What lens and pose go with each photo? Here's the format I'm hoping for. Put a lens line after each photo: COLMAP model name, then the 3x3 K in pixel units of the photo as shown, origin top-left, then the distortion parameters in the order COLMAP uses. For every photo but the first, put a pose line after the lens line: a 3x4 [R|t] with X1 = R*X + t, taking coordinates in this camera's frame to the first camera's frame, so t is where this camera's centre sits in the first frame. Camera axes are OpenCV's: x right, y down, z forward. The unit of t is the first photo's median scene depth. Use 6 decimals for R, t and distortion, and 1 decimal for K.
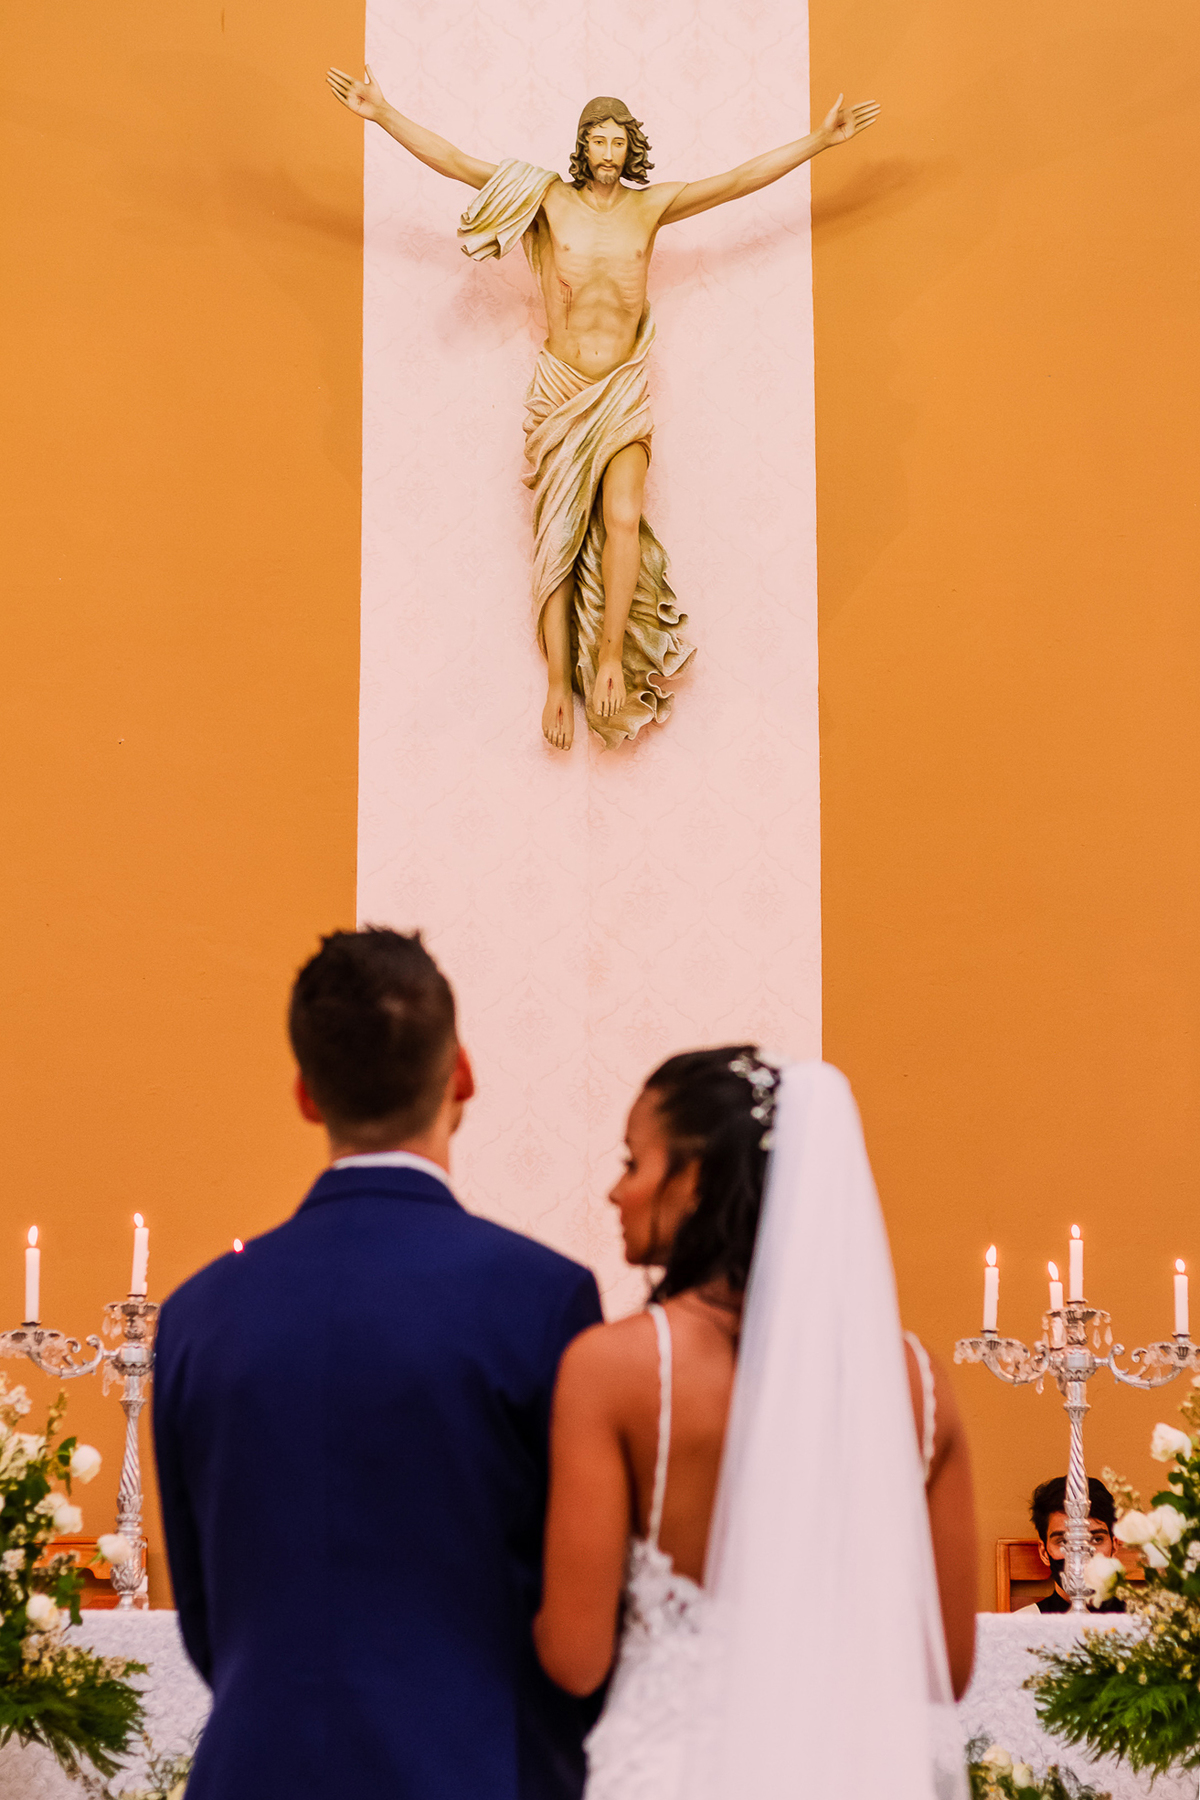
lens RADIAL K [[4302.0, 0, 600.0], [0, 4302.0, 900.0], [0, 0, 1]] dist [-0.005623, -0.228162]
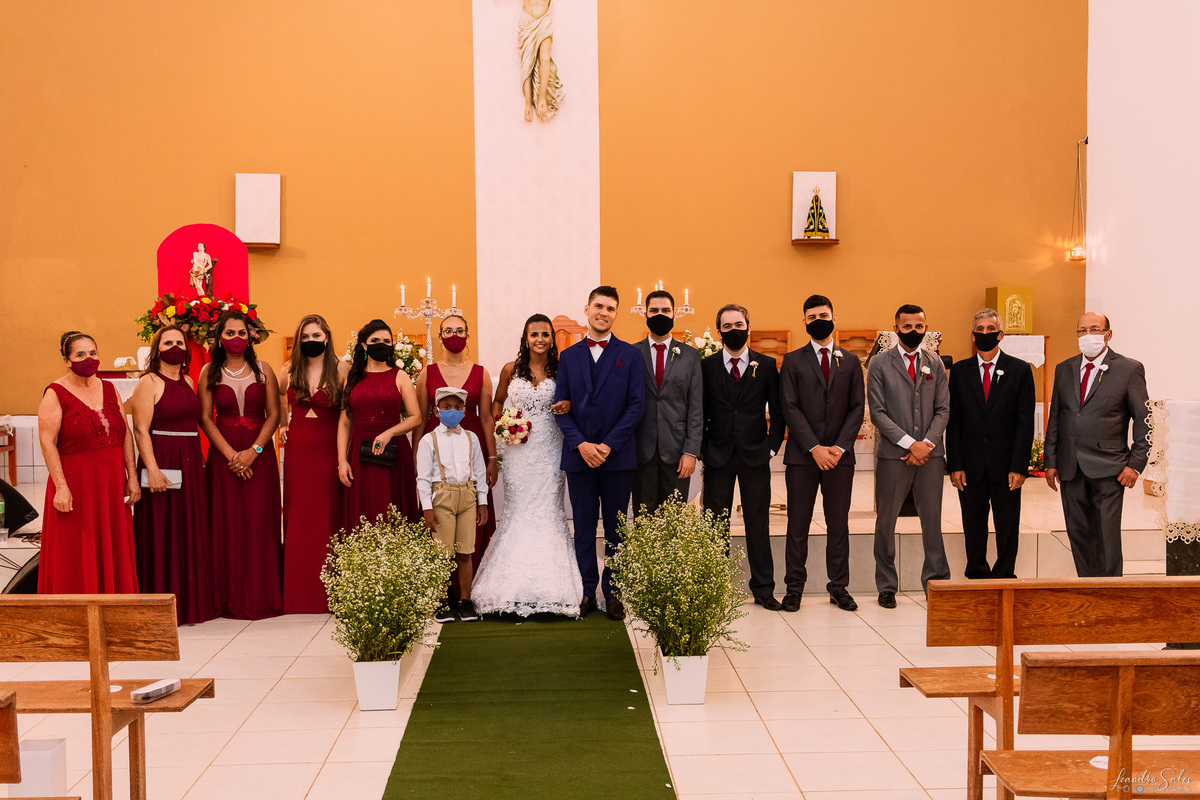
lens RADIAL K [[1309.9, 0, 600.0], [0, 1309.9, 400.0], [0, 0, 1]] dist [0.003299, -0.014771]
pose [[0.998788, -0.012562, 0.047580, -0.004946], [-0.000151, 0.966082, 0.258236, -0.096039], [-0.049210, -0.257930, 0.964910, -0.157572]]
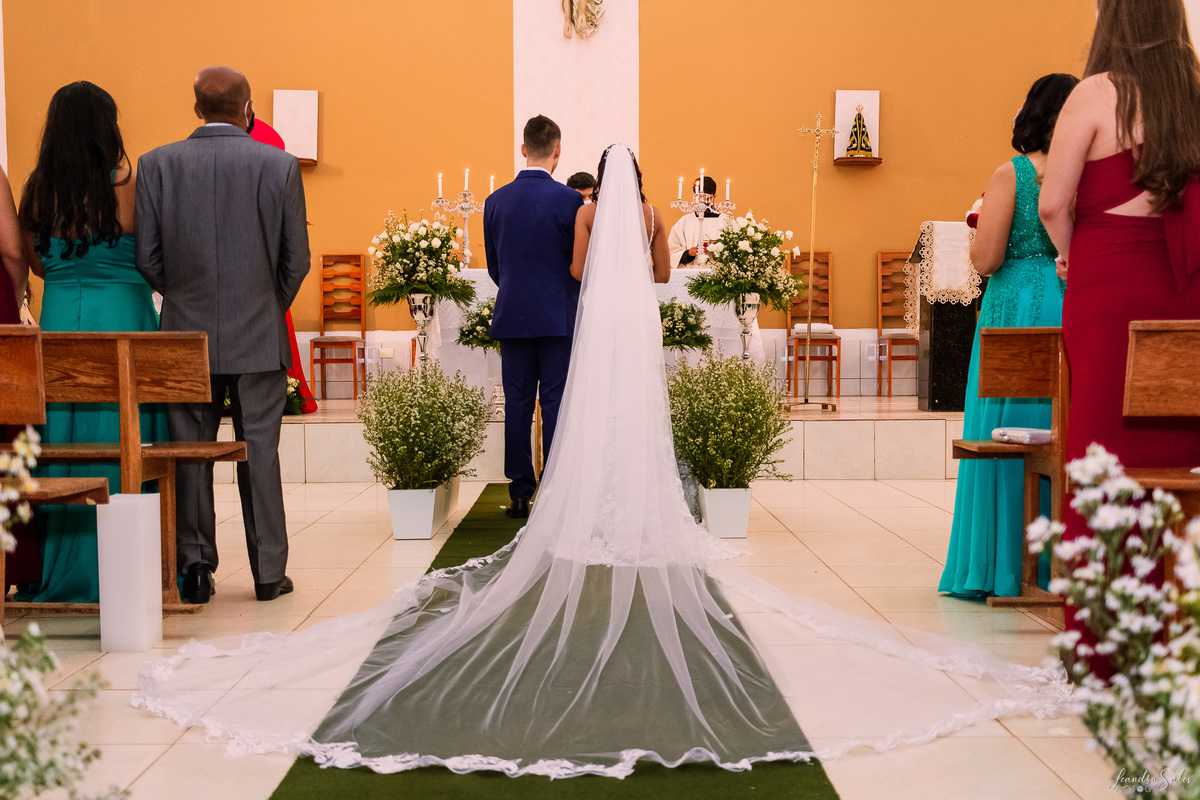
lens RADIAL K [[1317.2, 0, 615.7], [0, 1317.2, 400.9], [0, 0, 1]] dist [-0.008707, 0.023476]
pose [[0.999469, -0.007024, 0.031822, -0.006876], [-0.001276, 0.967307, 0.253603, -0.021304], [-0.032563, -0.253509, 0.966785, -0.168264]]
